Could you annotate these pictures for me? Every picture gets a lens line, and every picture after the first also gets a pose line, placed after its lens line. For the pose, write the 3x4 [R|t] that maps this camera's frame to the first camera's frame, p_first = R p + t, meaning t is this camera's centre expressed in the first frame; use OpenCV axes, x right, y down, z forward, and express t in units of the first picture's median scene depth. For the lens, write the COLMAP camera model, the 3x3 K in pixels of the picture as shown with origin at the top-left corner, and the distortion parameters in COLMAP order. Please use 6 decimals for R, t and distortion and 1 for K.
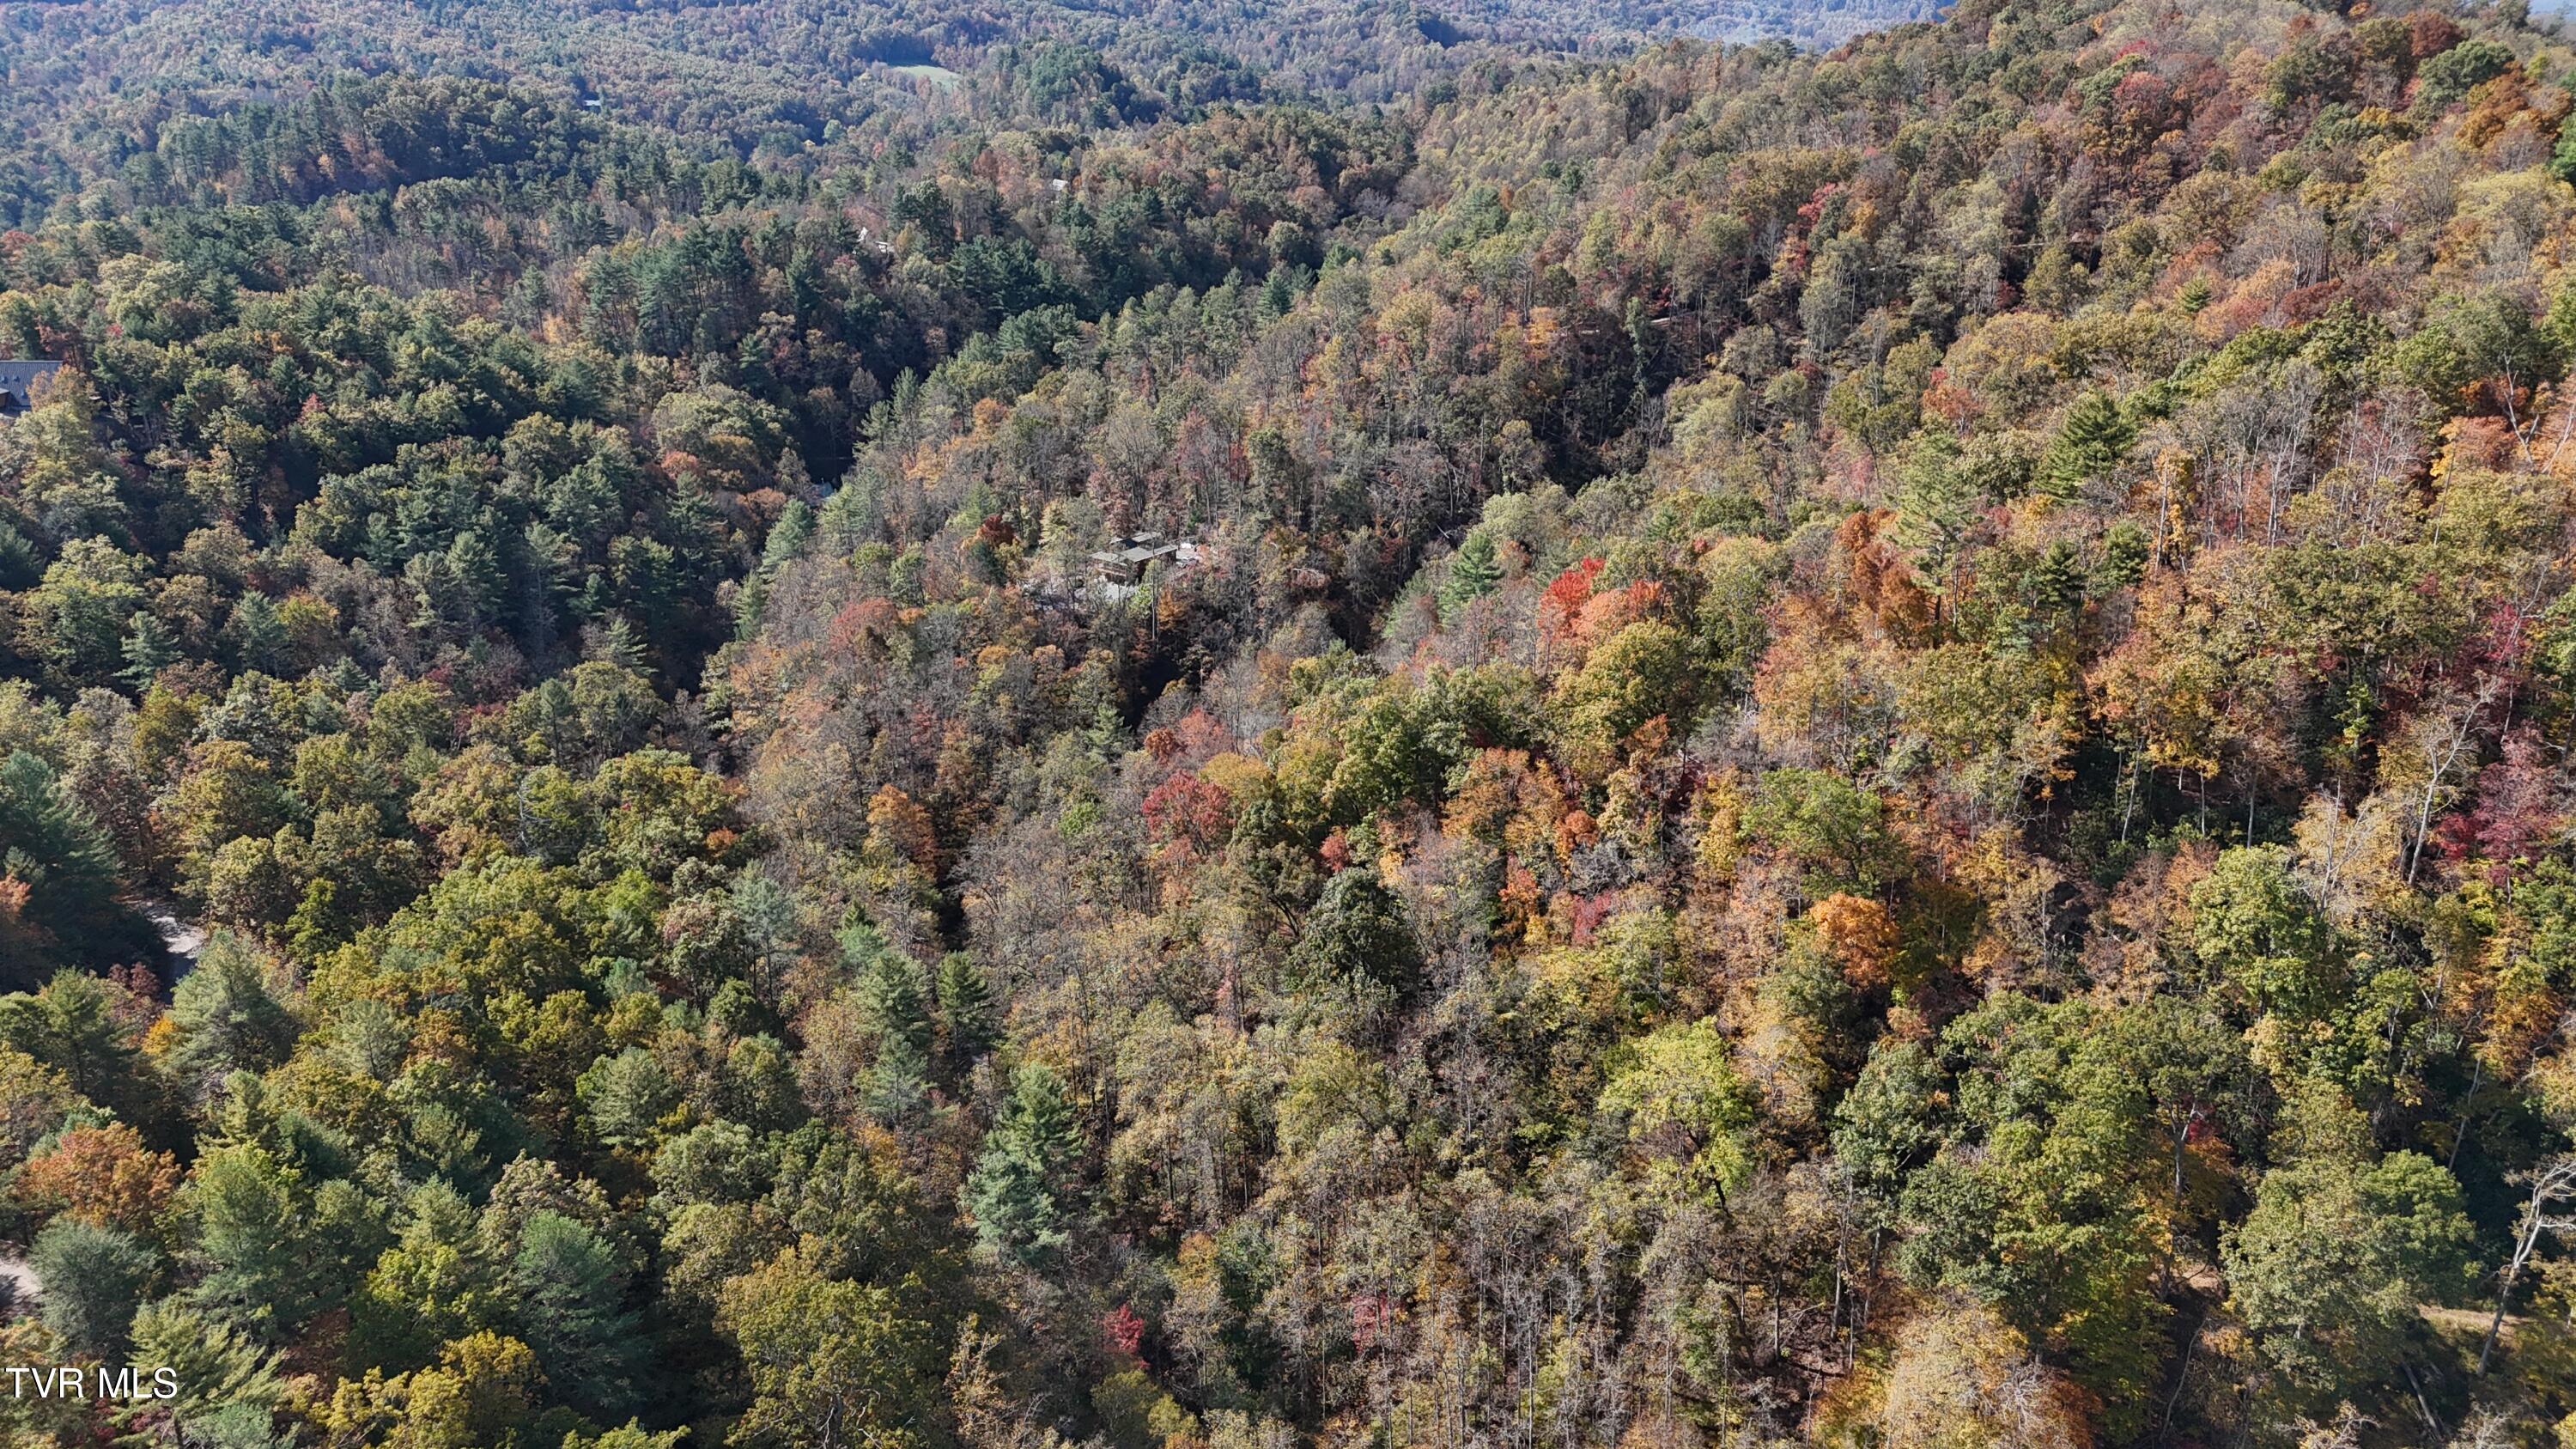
lens RADIAL K [[1903.6, 0, 1284.2], [0, 1903.6, 722.7], [0, 0, 1]] dist [0.079994, -0.067851]
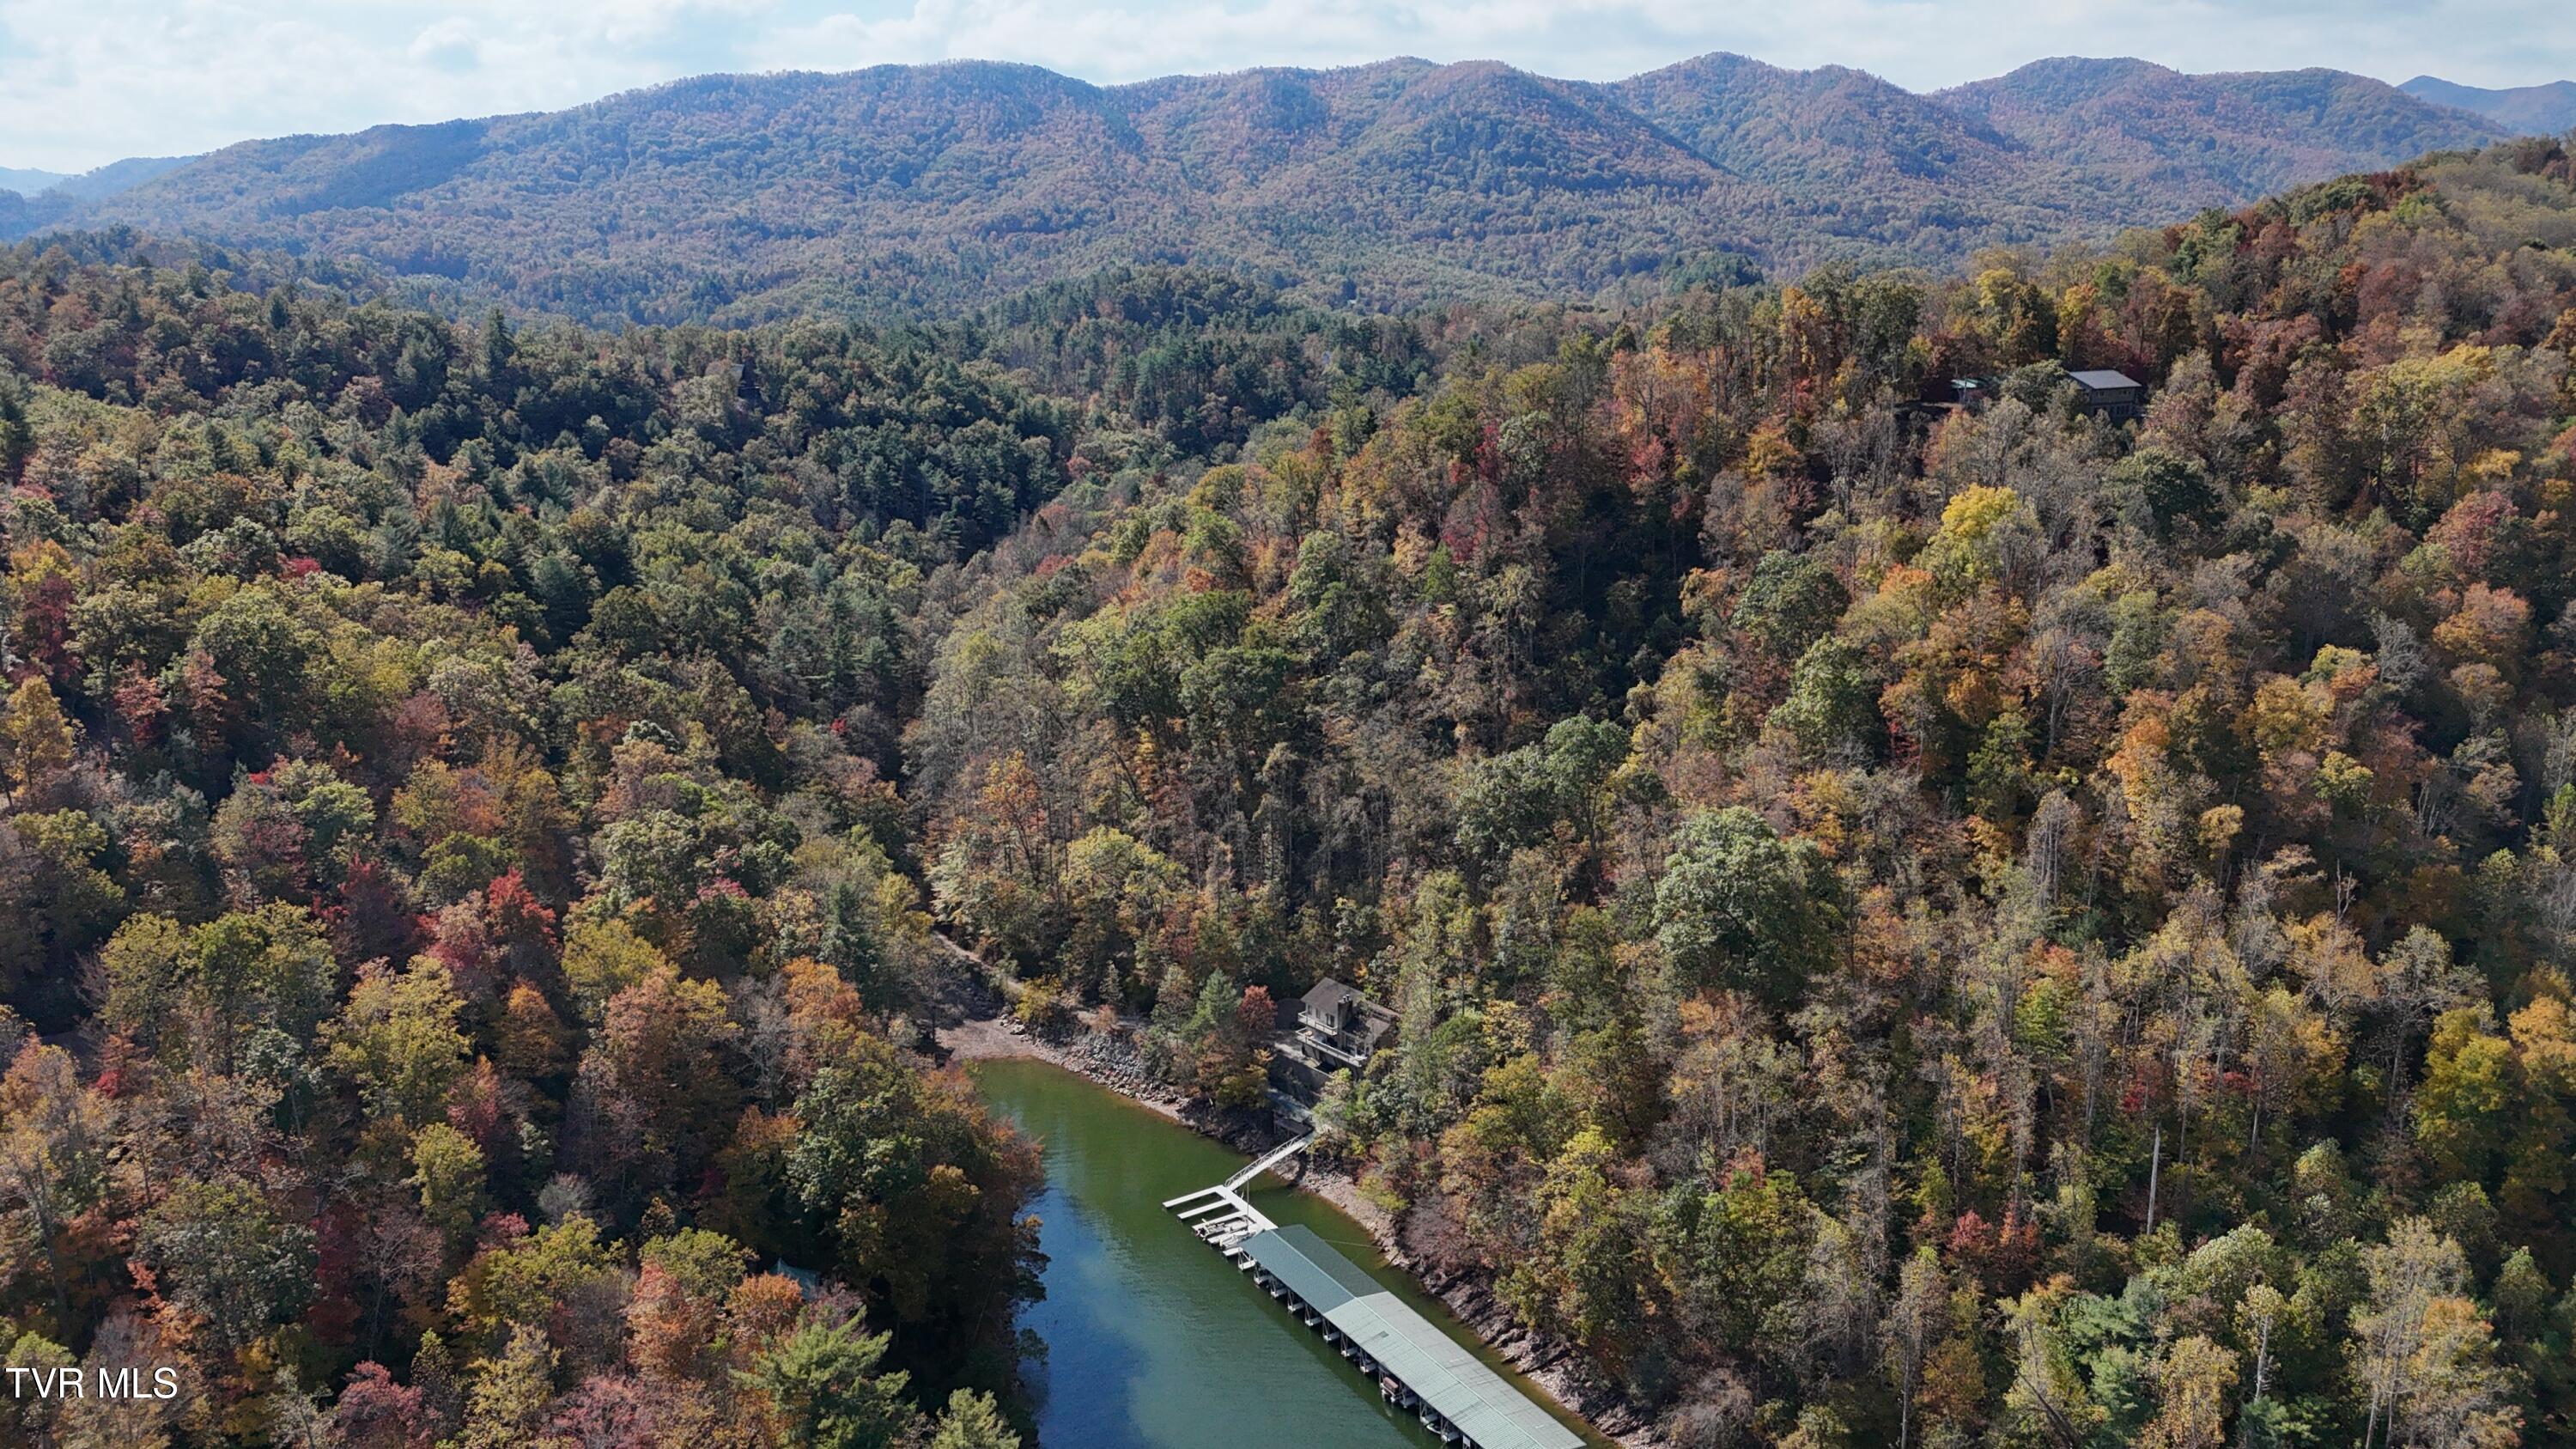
lens RADIAL K [[1903.6, 0, 1296.7], [0, 1903.6, 724.1], [0, 0, 1]] dist [0.079994, -0.067851]
pose [[0.893784, 0.115227, -0.433444, 0.456632], [-0.165129, 0.983090, -0.079159, 0.140998], [0.416993, 0.142325, 0.897697, -0.246380]]
